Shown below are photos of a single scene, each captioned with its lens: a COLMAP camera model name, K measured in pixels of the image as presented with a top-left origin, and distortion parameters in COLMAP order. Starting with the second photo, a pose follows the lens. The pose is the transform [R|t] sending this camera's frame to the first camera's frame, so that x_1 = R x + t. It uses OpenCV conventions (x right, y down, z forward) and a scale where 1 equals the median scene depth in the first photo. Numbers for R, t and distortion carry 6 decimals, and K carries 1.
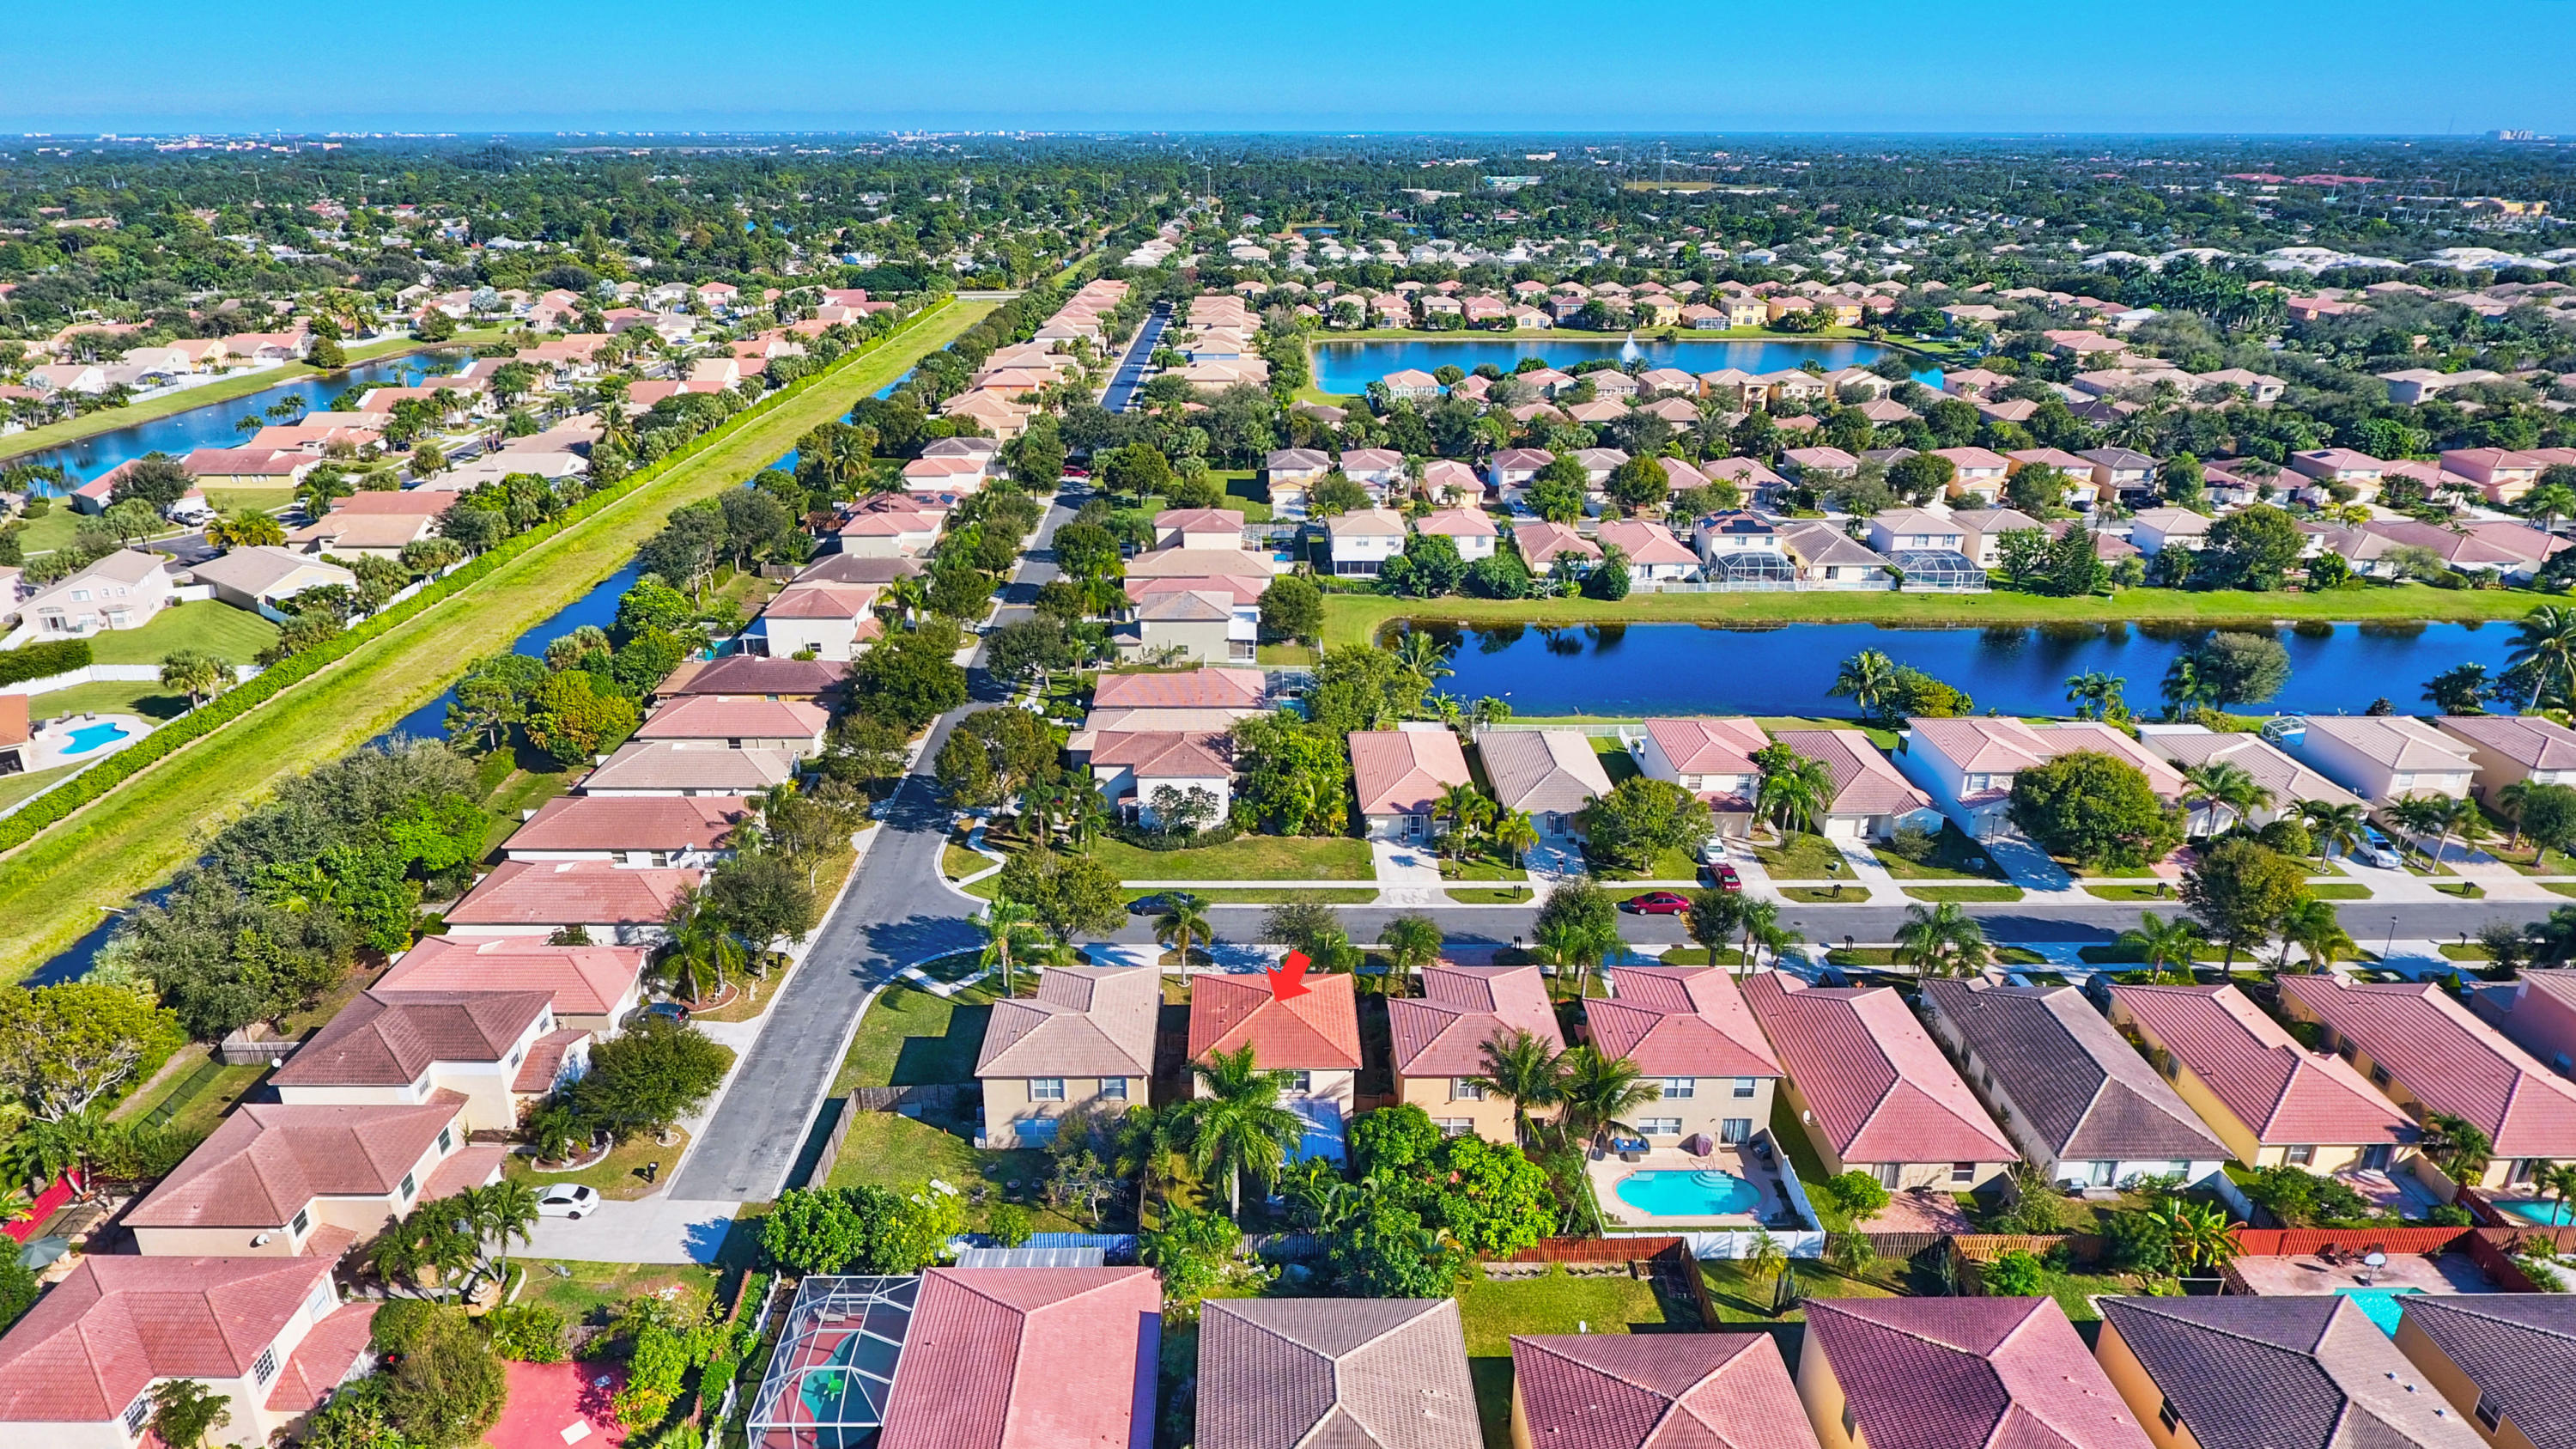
lens RADIAL K [[1525.6, 0, 1263.8], [0, 1525.6, 729.2], [0, 0, 1]] dist [0.000173, -0.002810]
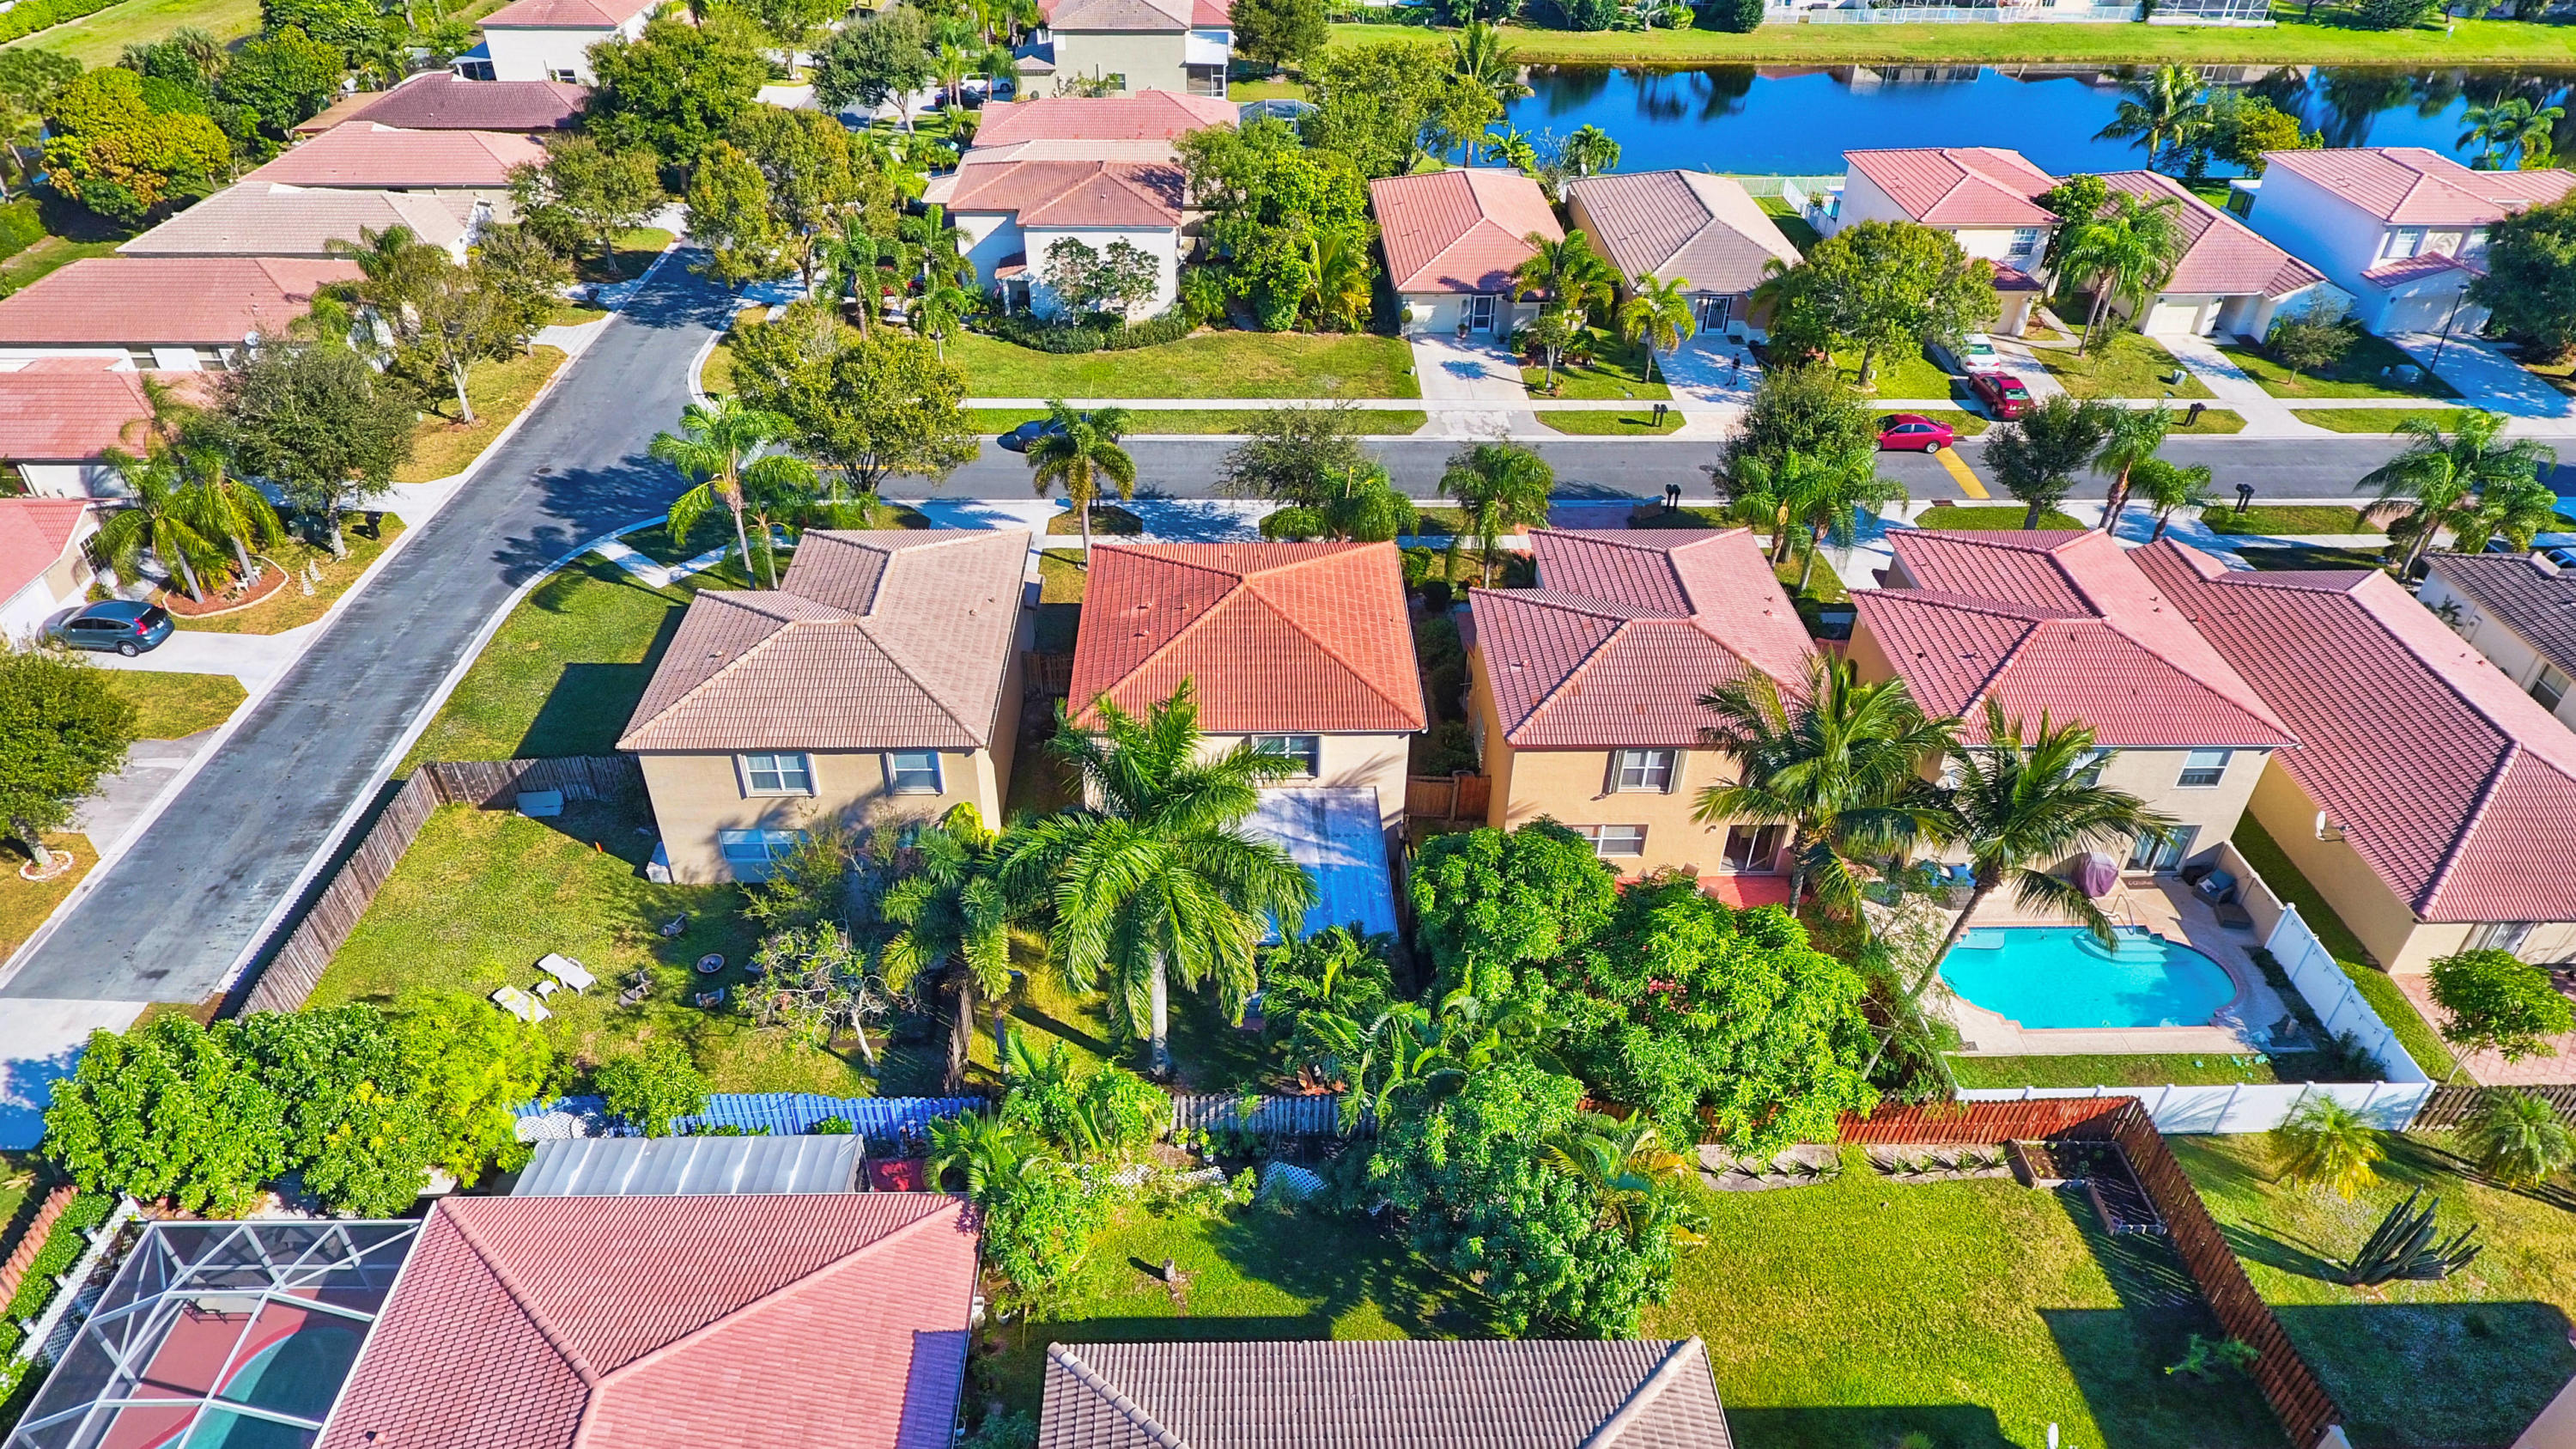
lens RADIAL K [[1525.6, 0, 1258.9], [0, 1525.6, 751.1], [0, 0, 1]] dist [0.000173, -0.002810]
pose [[0.999975, -0.001249, 0.006996, 0.005352], [-0.000675, 0.963285, 0.268479, 0.067482], [-0.007074, -0.268477, 0.963260, 0.364050]]
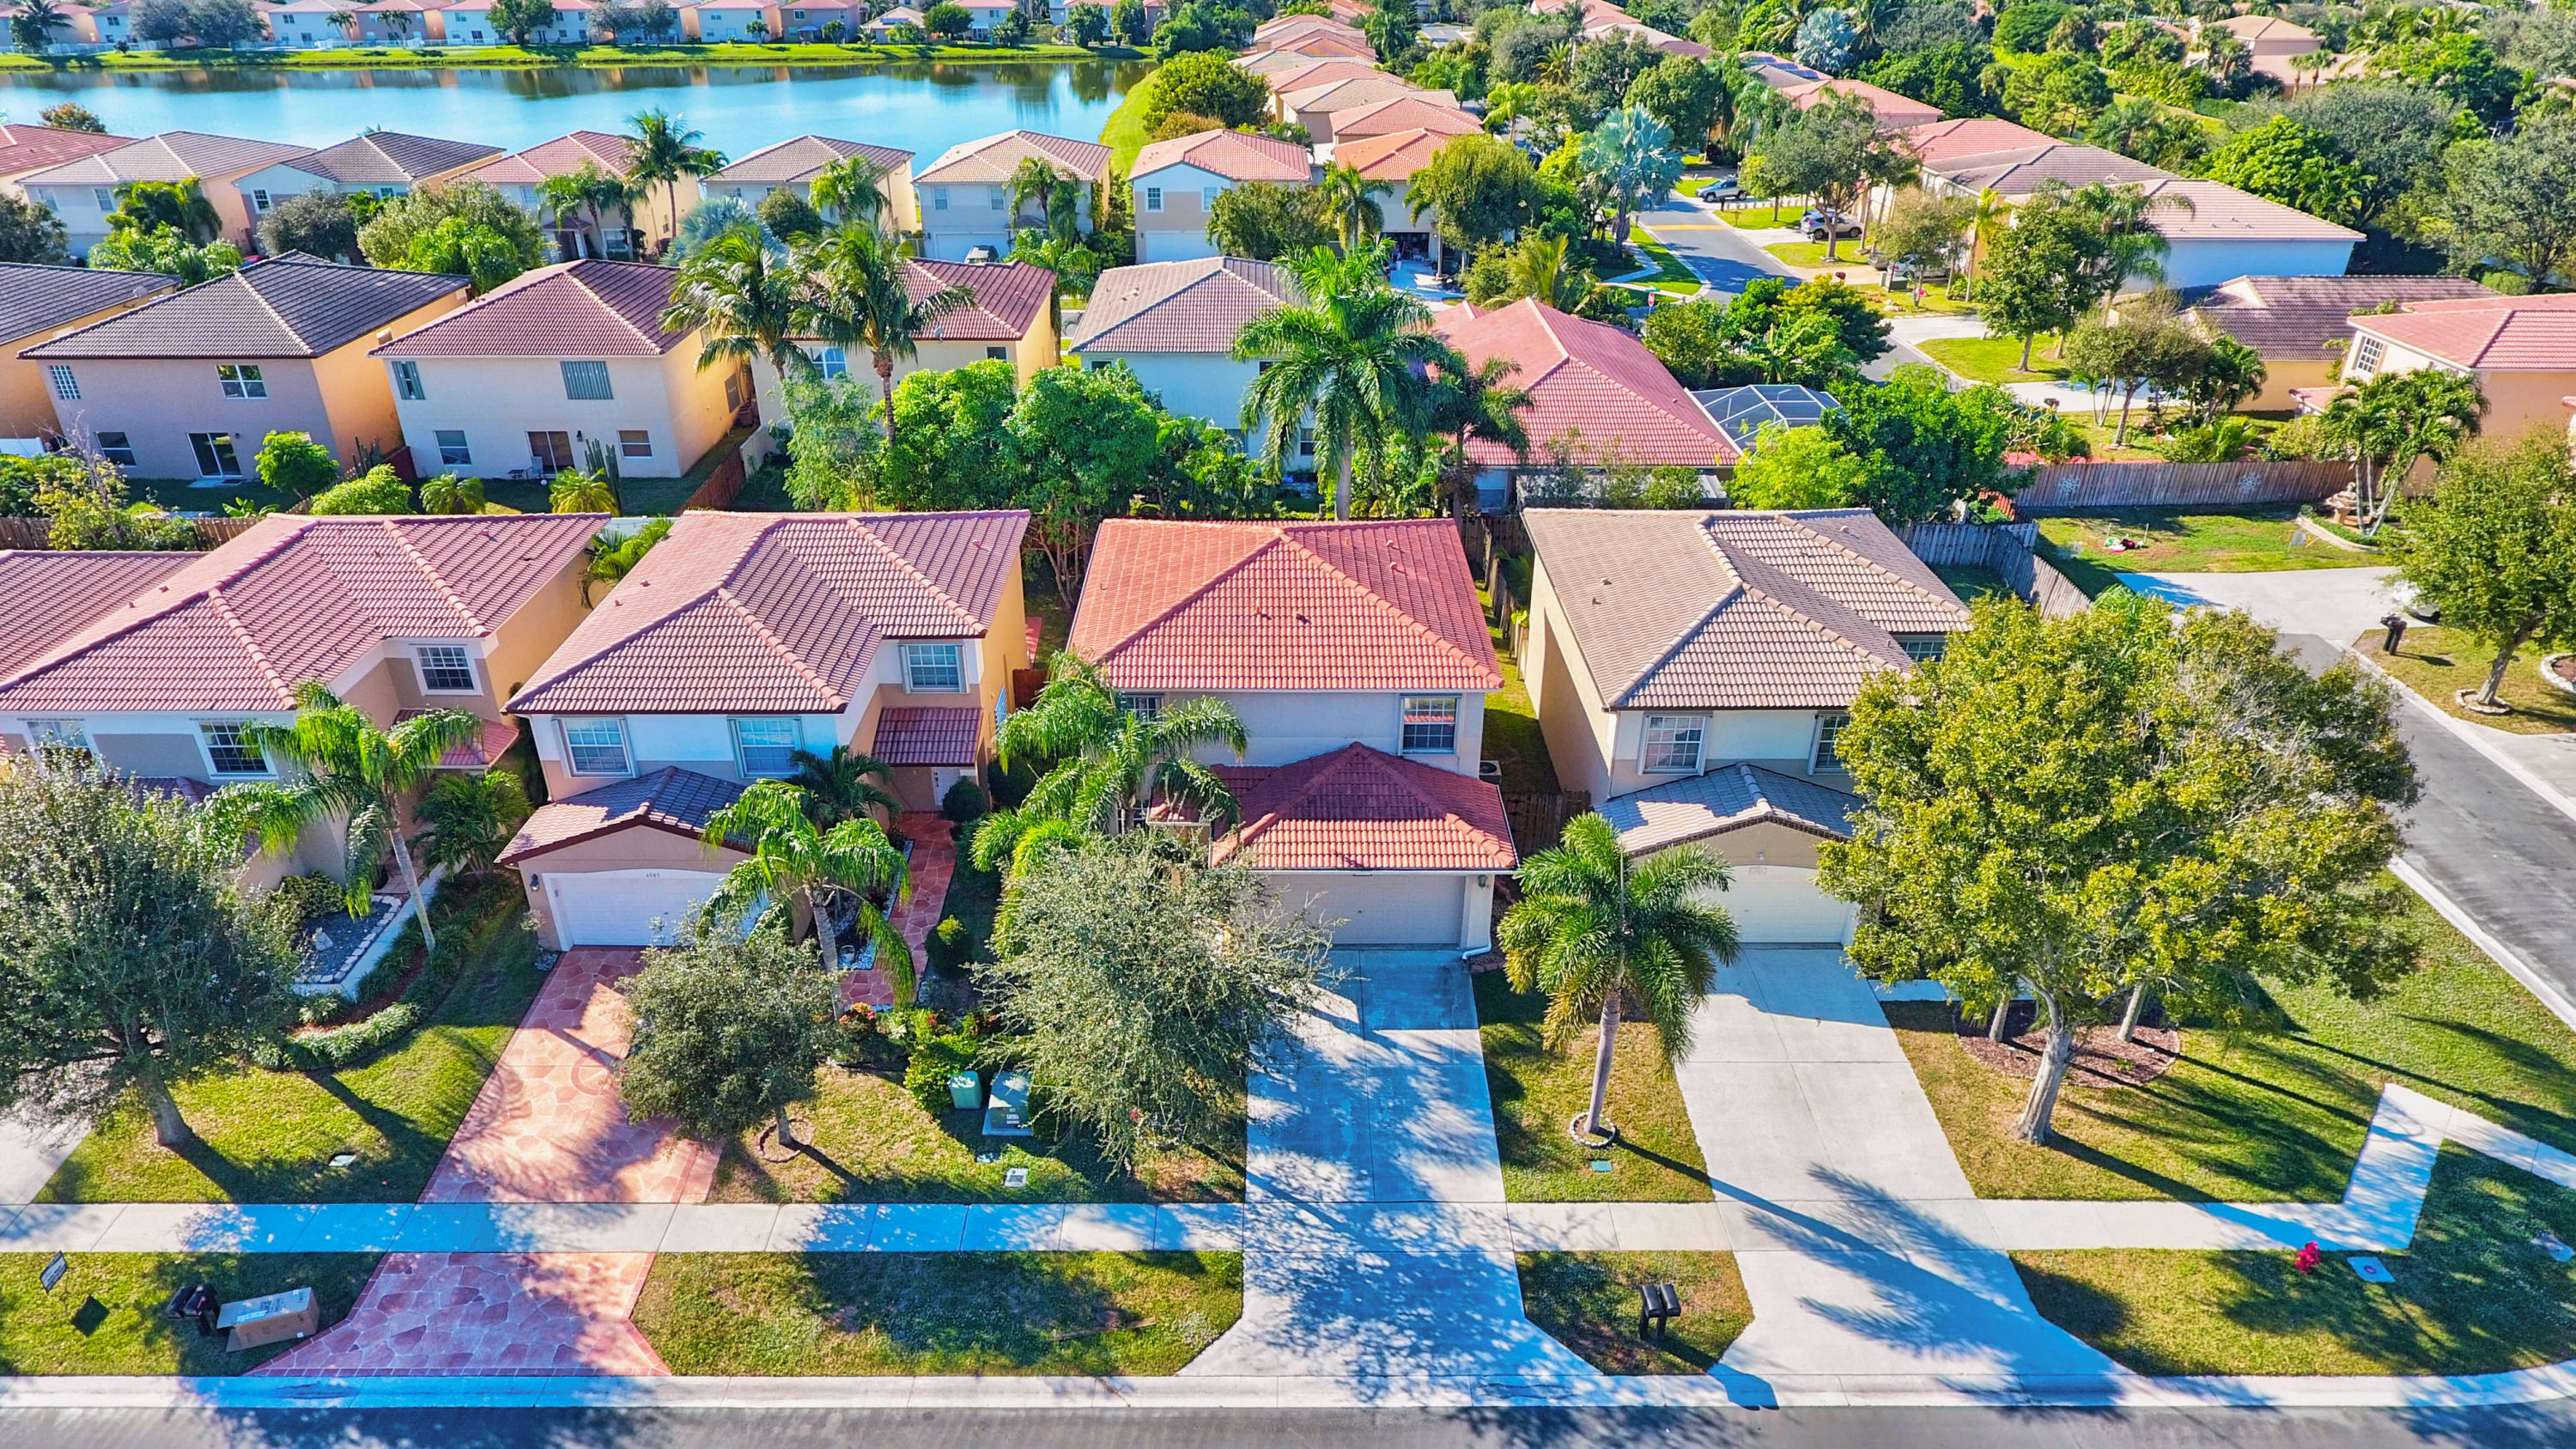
lens RADIAL K [[1525.6, 0, 1252.6], [0, 1525.6, 728.6], [0, 0, 1]] dist [0.000173, -0.002810]
pose [[-0.999935, -0.005363, 0.010012, 0.005971], [0.004221, 0.642884, 0.765952, -0.077667], [-0.010544, 0.765945, -0.642820, 0.932416]]
